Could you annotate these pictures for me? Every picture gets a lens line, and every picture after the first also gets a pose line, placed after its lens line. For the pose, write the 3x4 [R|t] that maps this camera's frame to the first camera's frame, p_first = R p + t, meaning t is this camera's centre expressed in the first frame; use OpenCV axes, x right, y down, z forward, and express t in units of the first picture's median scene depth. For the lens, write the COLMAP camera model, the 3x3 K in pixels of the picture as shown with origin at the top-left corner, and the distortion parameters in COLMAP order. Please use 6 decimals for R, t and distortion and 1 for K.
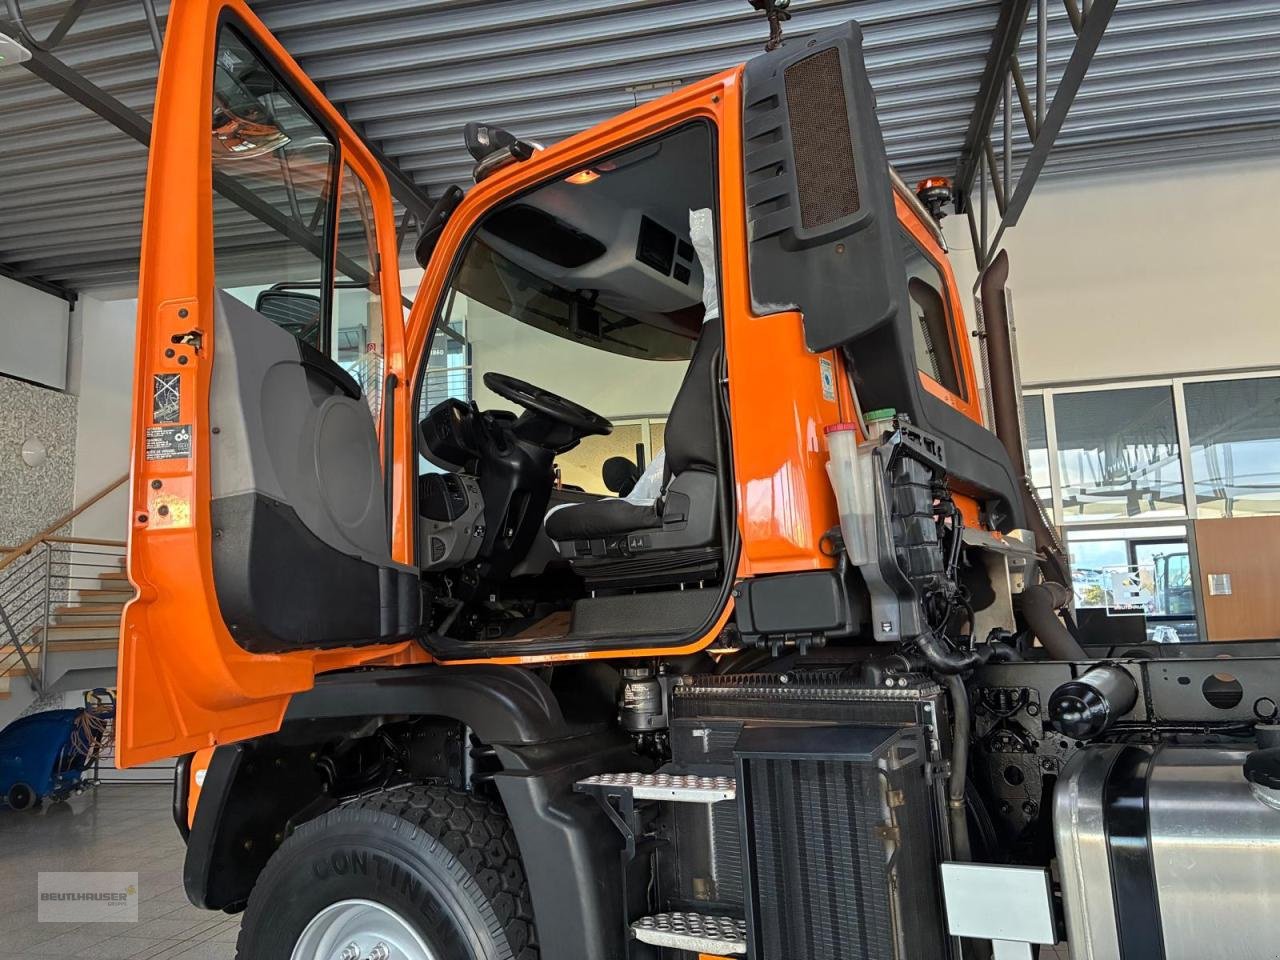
lens RADIAL K [[974.0, 0, 641.8], [0, 974.0, 475.0], [0, 0, 1]] dist [0.028160, -0.000768]
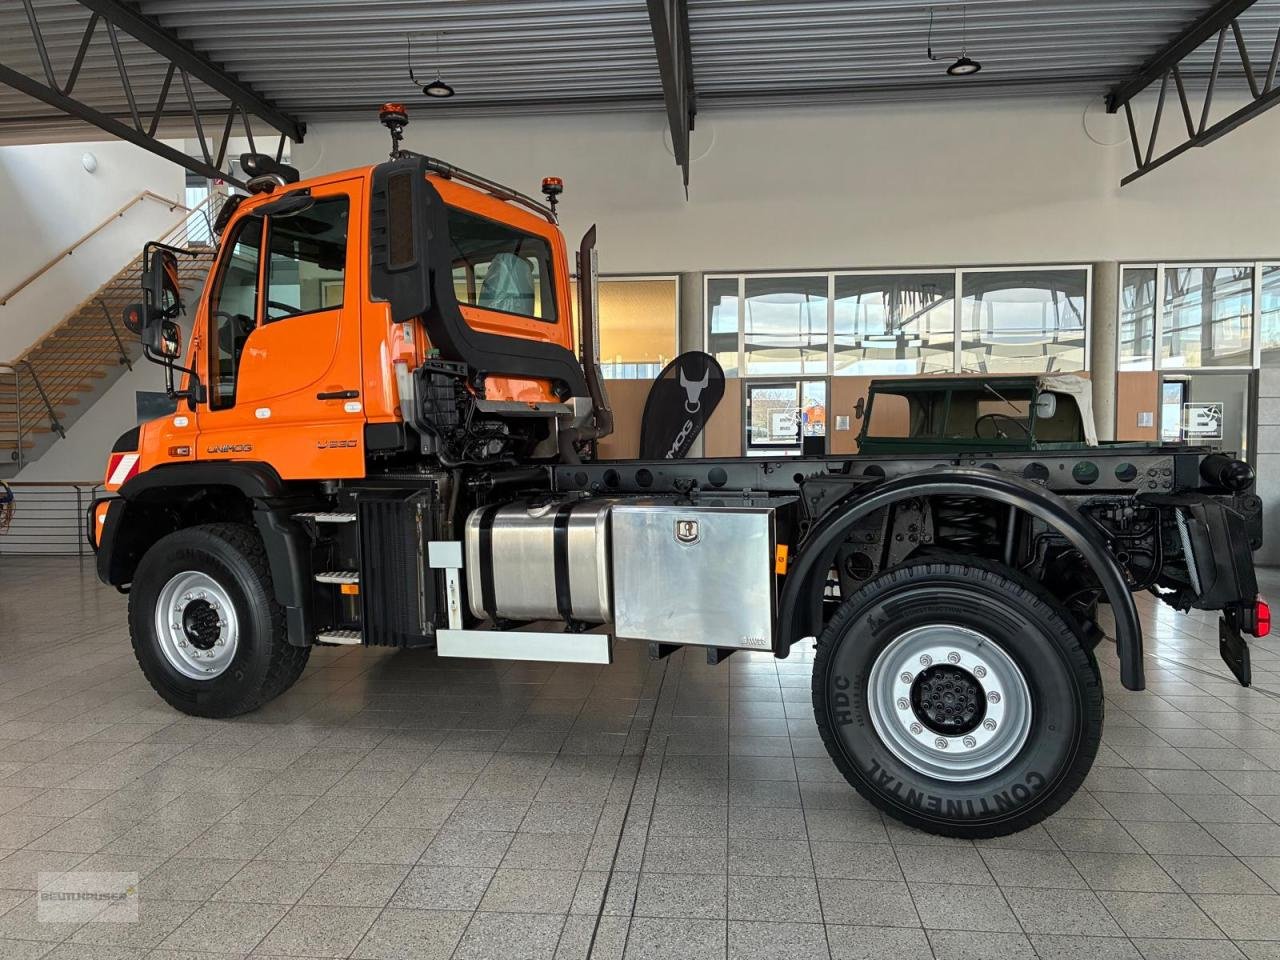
lens RADIAL K [[960.5, 0, 640.0], [0, 960.5, 480.0], [0, 0, 1]] dist [0.052615, -0.066371]
pose [[0.992509, 0.021176, 0.120322, 0.456706], [-0.043904, 0.980894, 0.189523, -0.209598], [-0.114010, -0.193386, 0.974476, -1.204868]]
